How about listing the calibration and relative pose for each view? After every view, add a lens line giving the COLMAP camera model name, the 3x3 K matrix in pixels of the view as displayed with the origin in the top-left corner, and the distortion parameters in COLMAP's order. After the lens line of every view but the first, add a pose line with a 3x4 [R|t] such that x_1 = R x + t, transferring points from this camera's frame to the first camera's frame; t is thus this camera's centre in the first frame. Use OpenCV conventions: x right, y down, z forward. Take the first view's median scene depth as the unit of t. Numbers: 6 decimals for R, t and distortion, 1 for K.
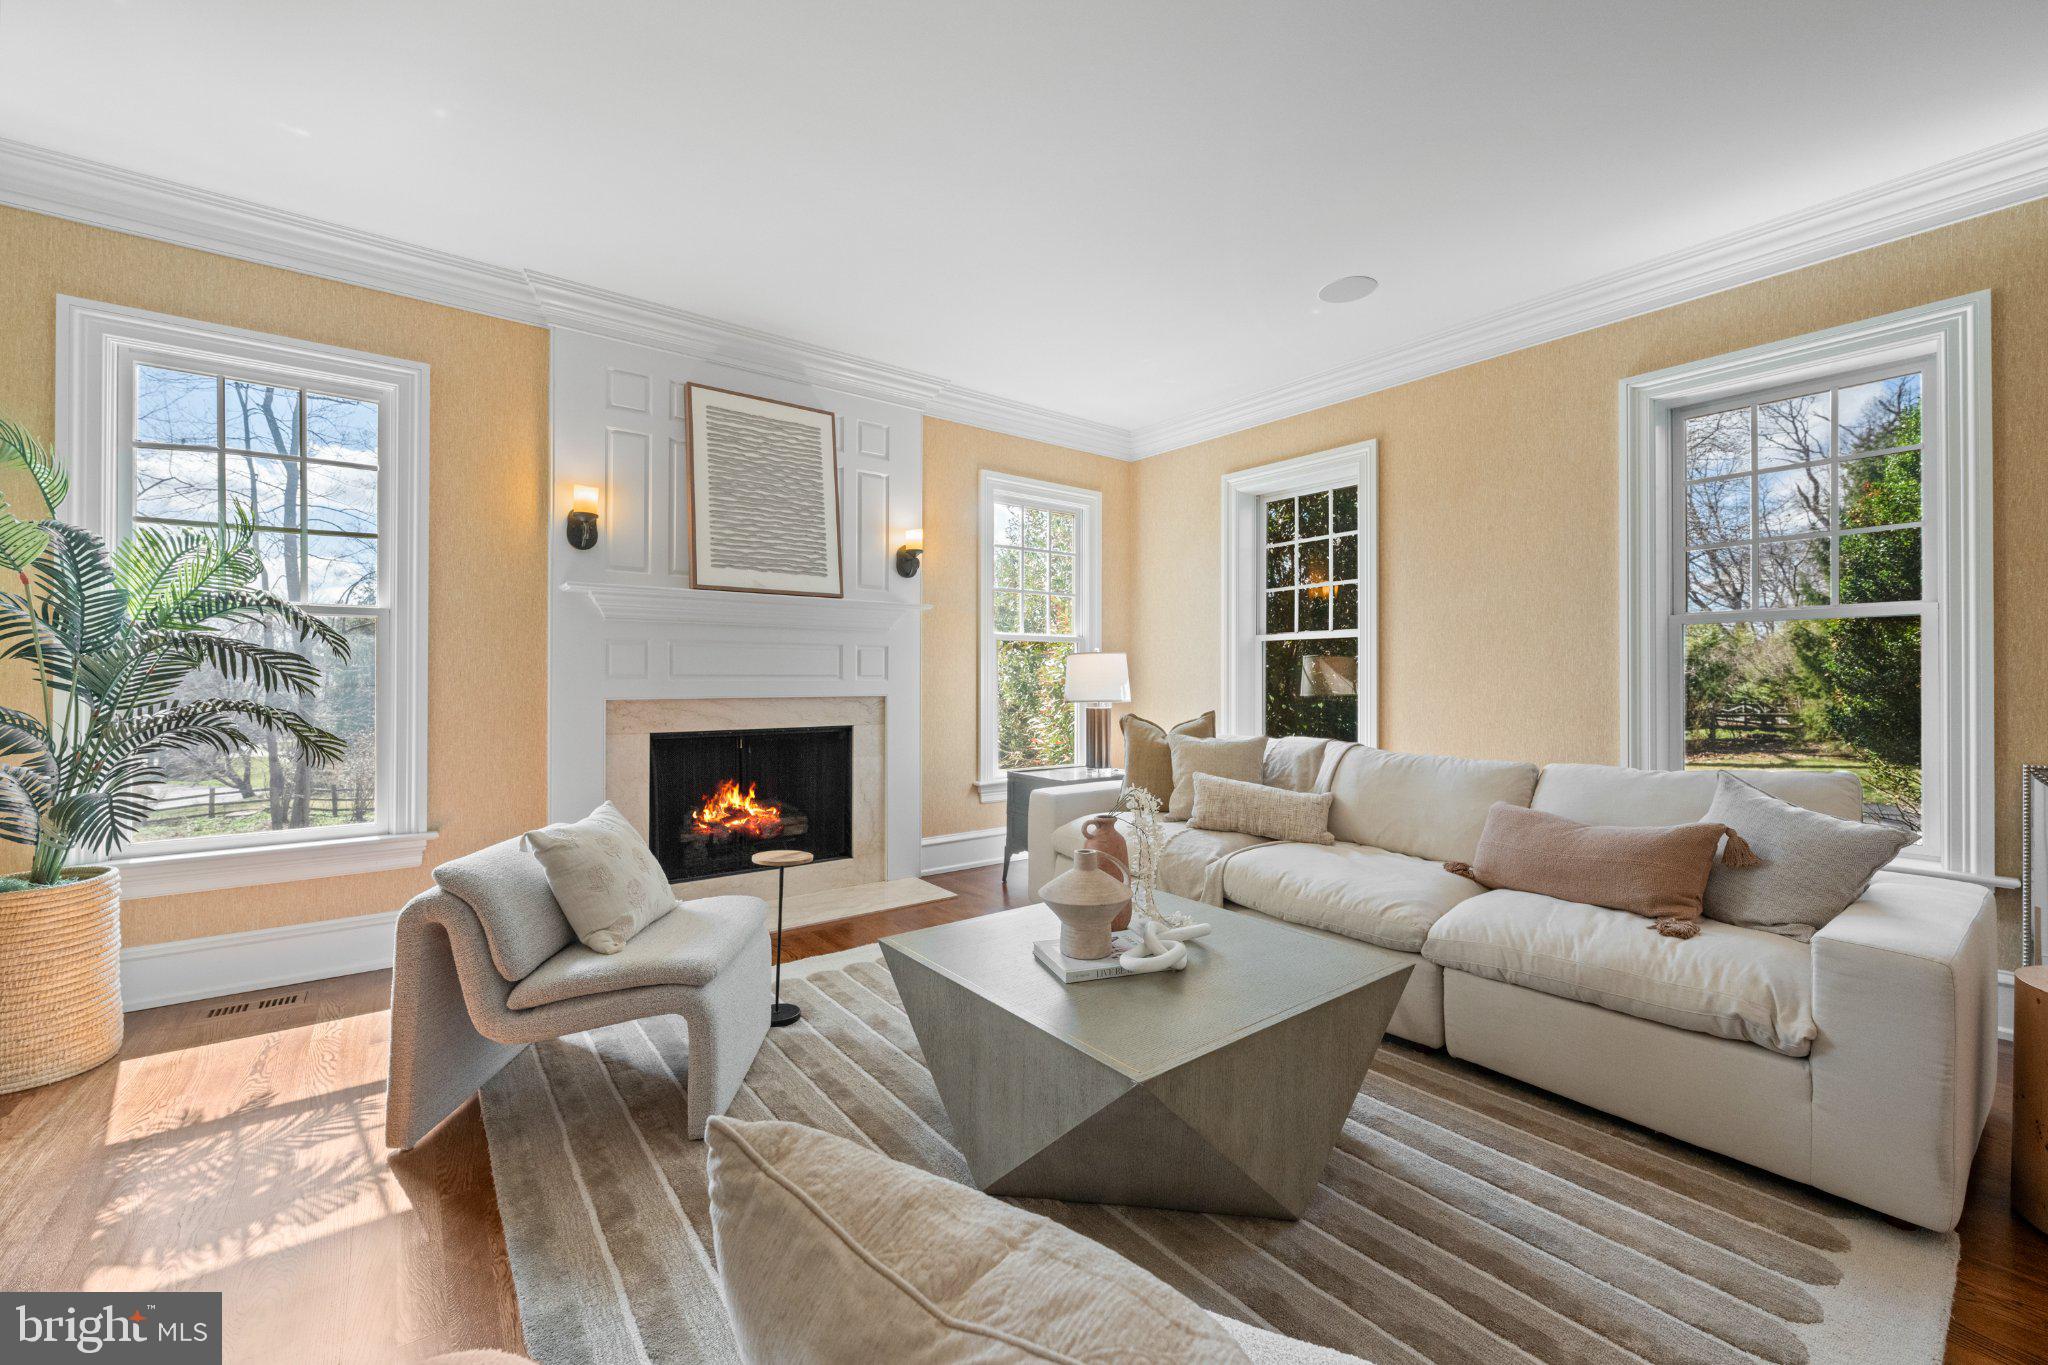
lens RADIAL K [[808.9, 0, 1018.9], [0, 808.9, 676.8], [0, 0, 1]] dist [0.000151, -0.000051]
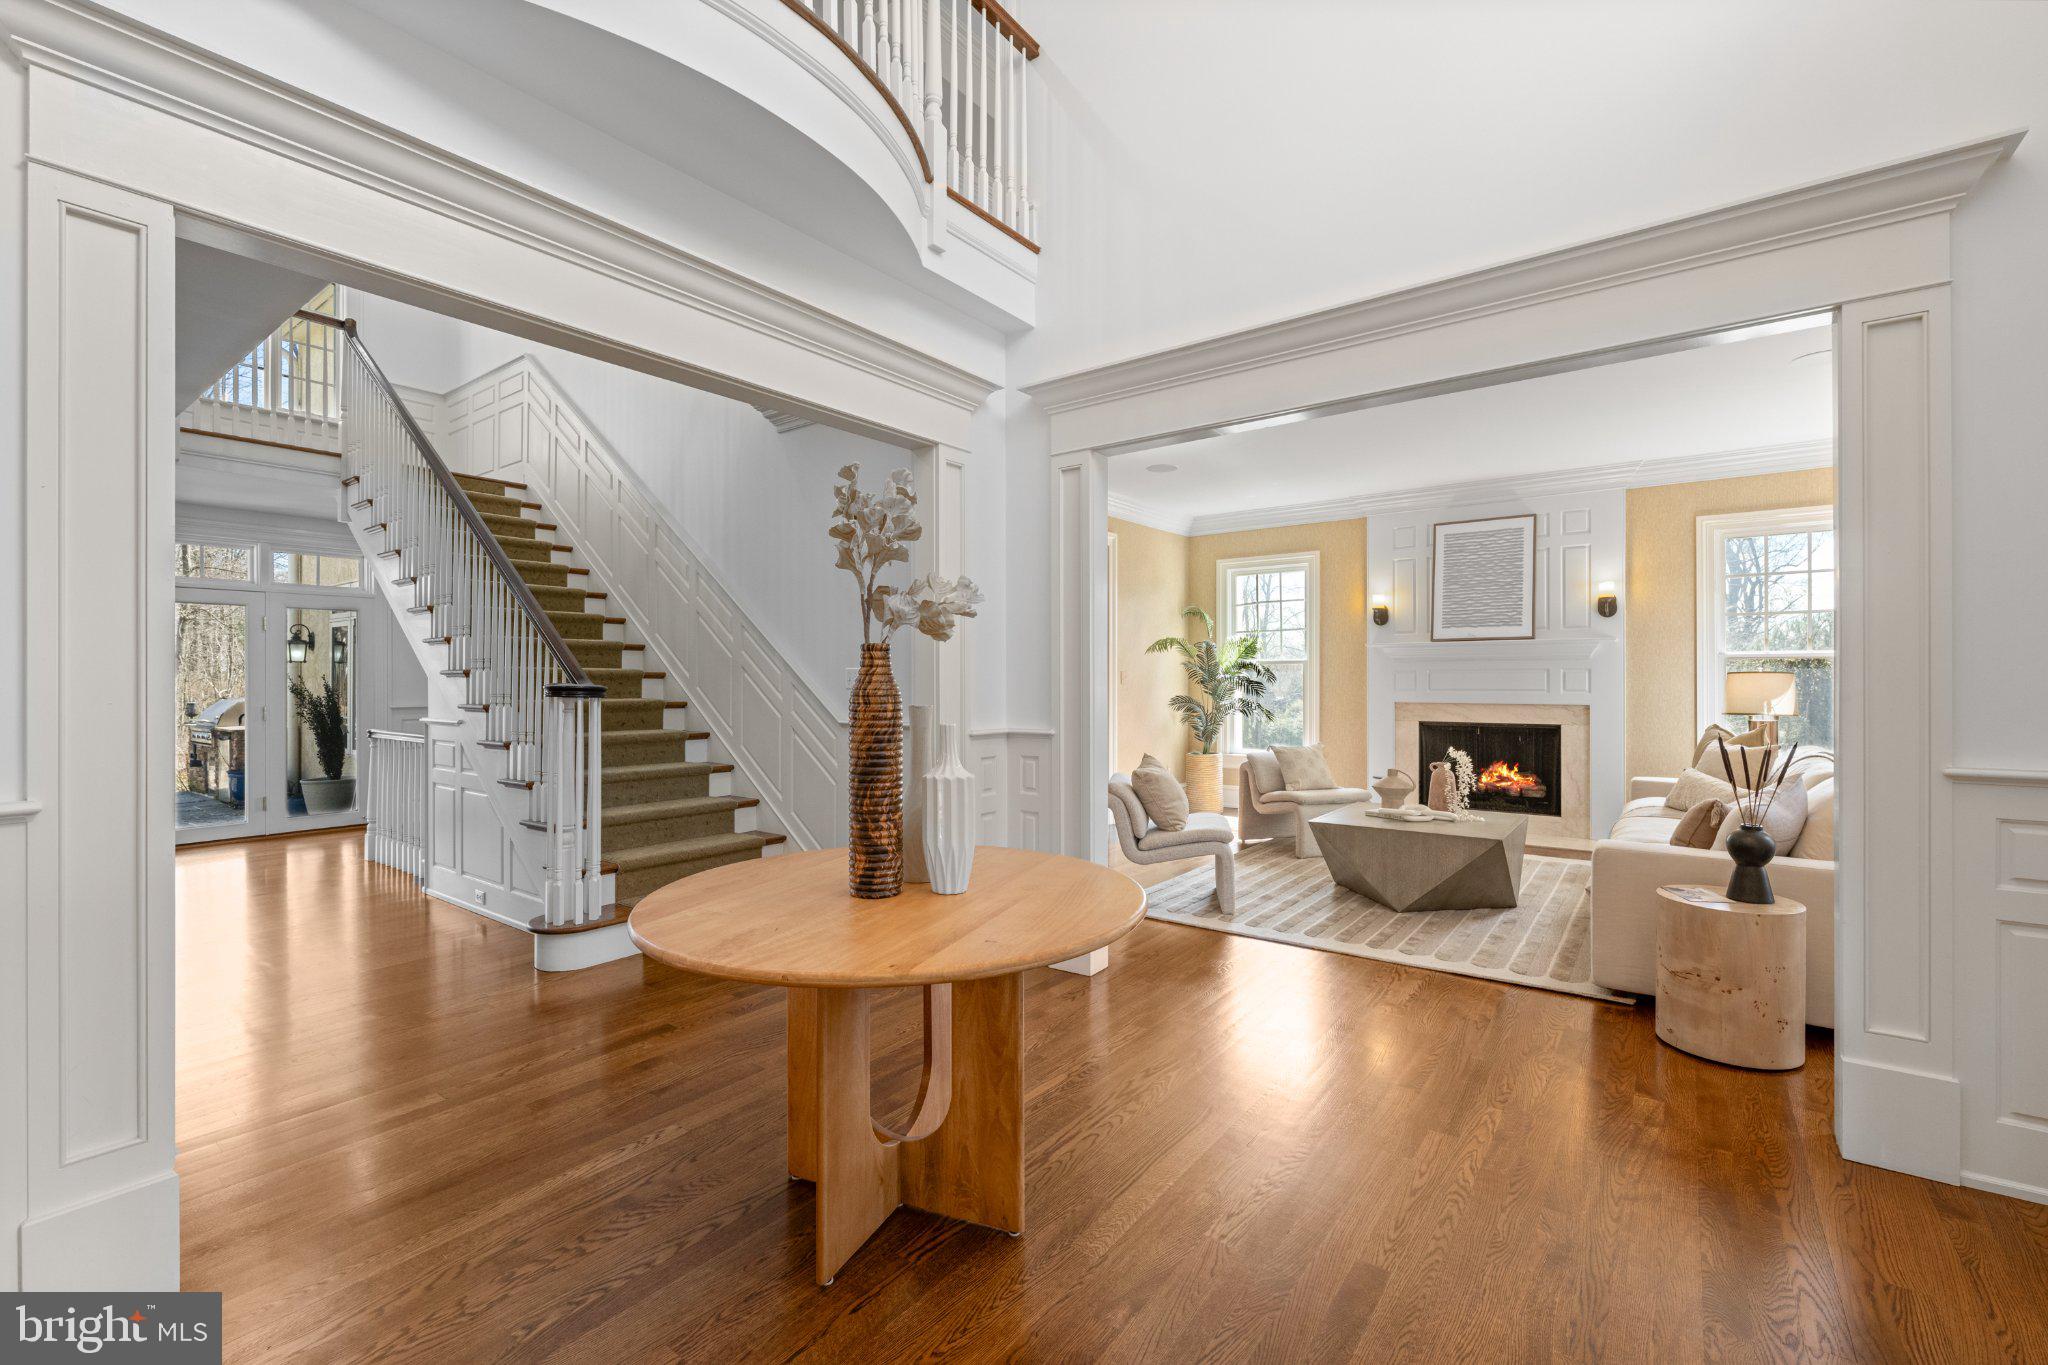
lens RADIAL K [[866.3, 0, 1024.0], [0, 866.3, 682.5], [0, 0, 1]] dist [0.001509, 0.000150]
pose [[0.267855, 0.002123, -0.963457, 1.131060], [0.003367, 0.999989, 0.003140, -0.024896], [0.963453, -0.004085, 0.267845, -0.363099]]
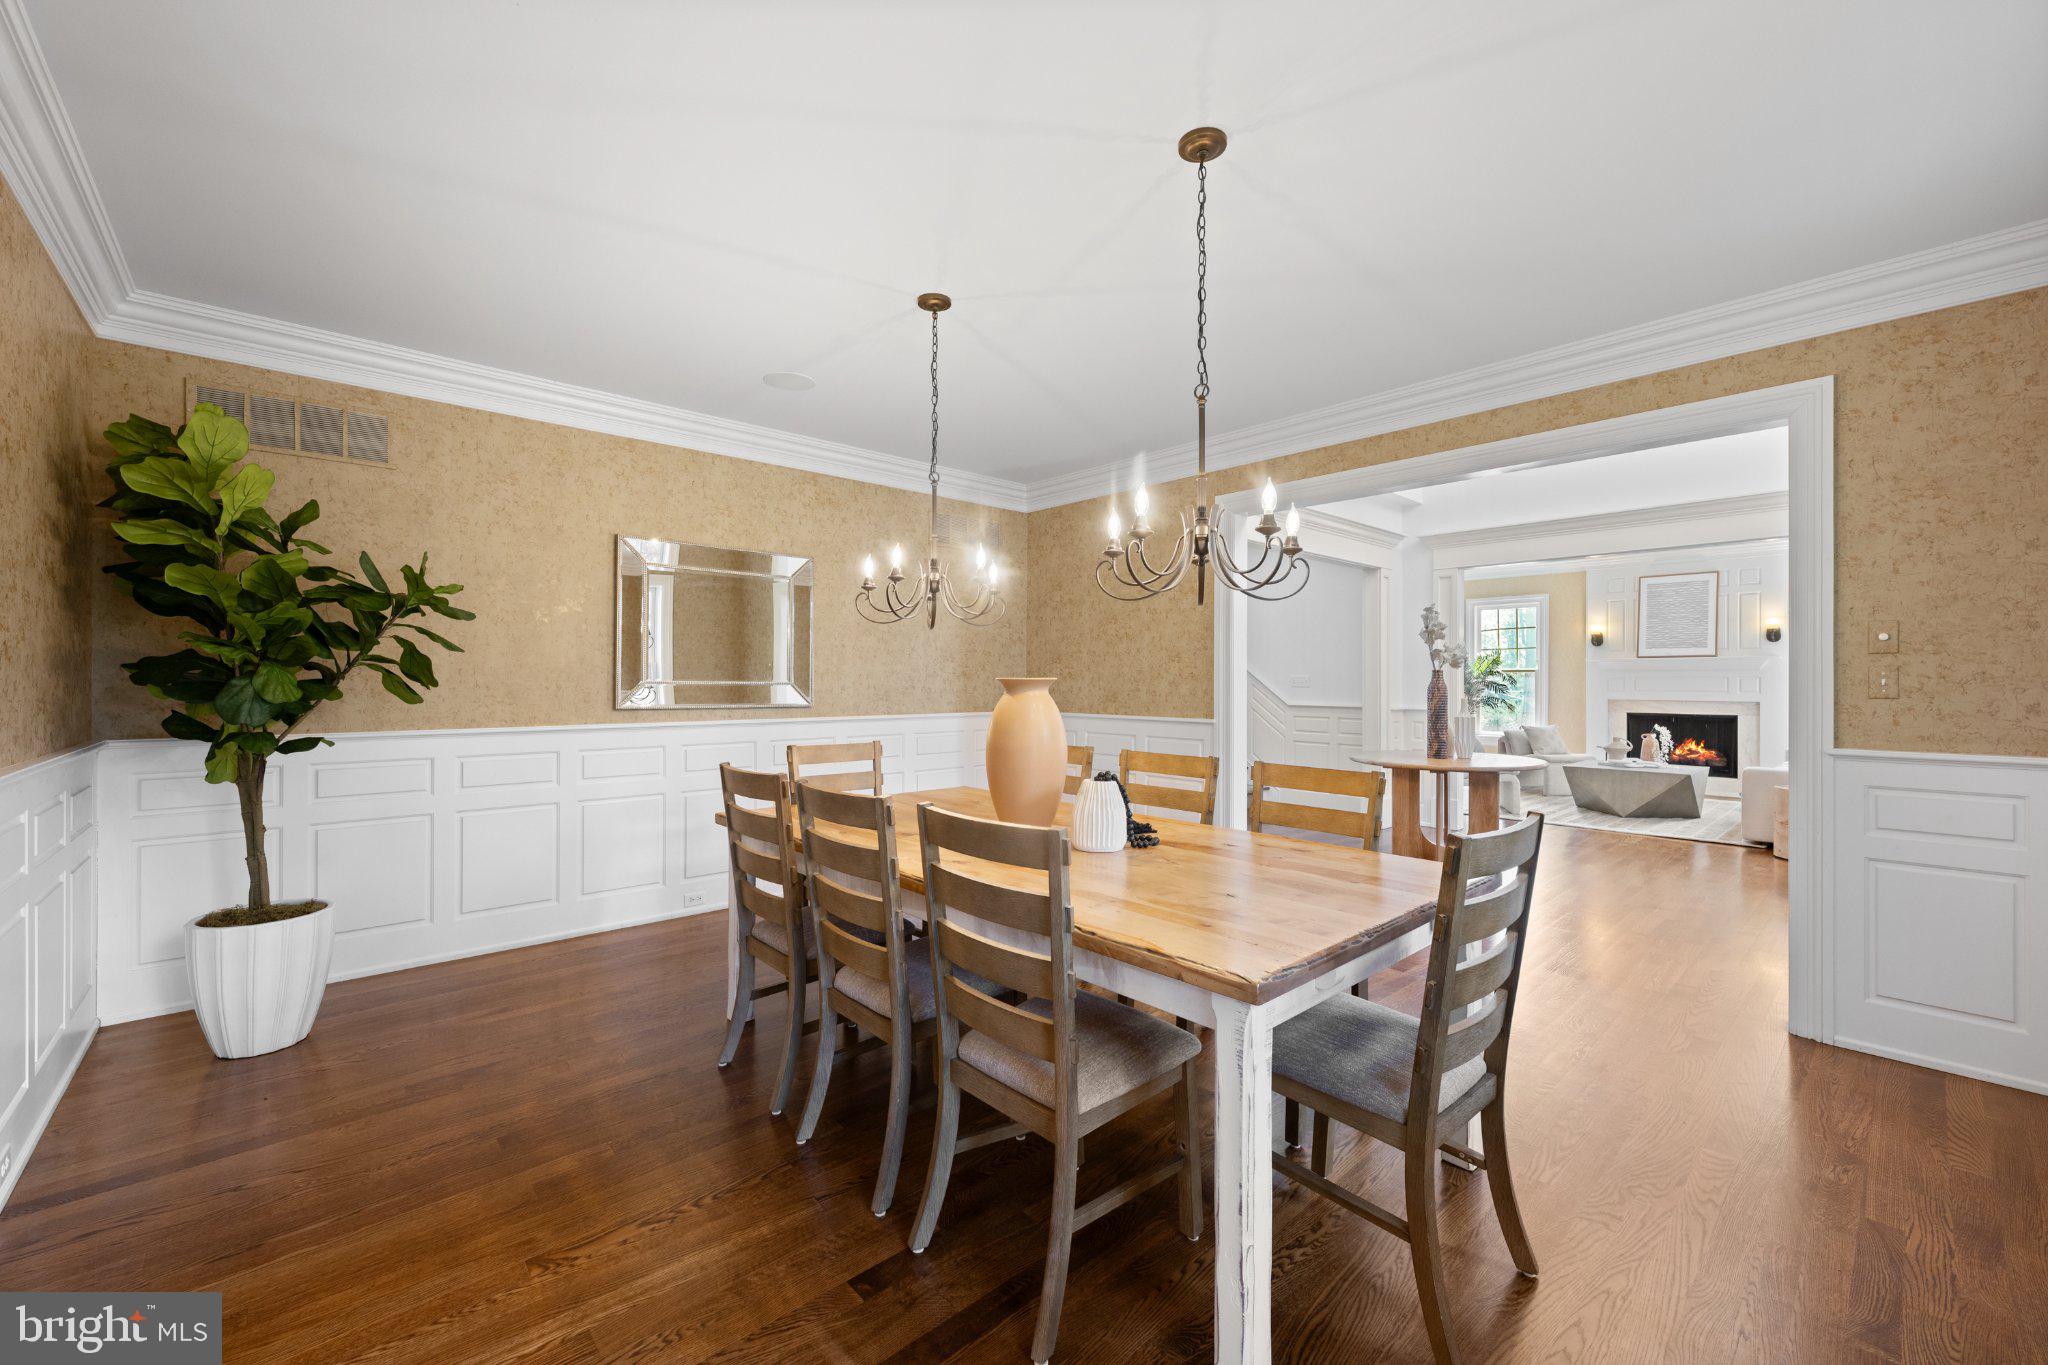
lens RADIAL K [[808.9, 0, 1018.9], [0, 808.9, 676.8], [0, 0, 1]] dist [0.000151, -0.000051]
pose [[0.078994, -0.001875, -0.996873, 1.920021], [-0.004412, 0.999988, -0.002230, -0.029889], [0.996865, 0.004575, 0.078985, -1.126077]]
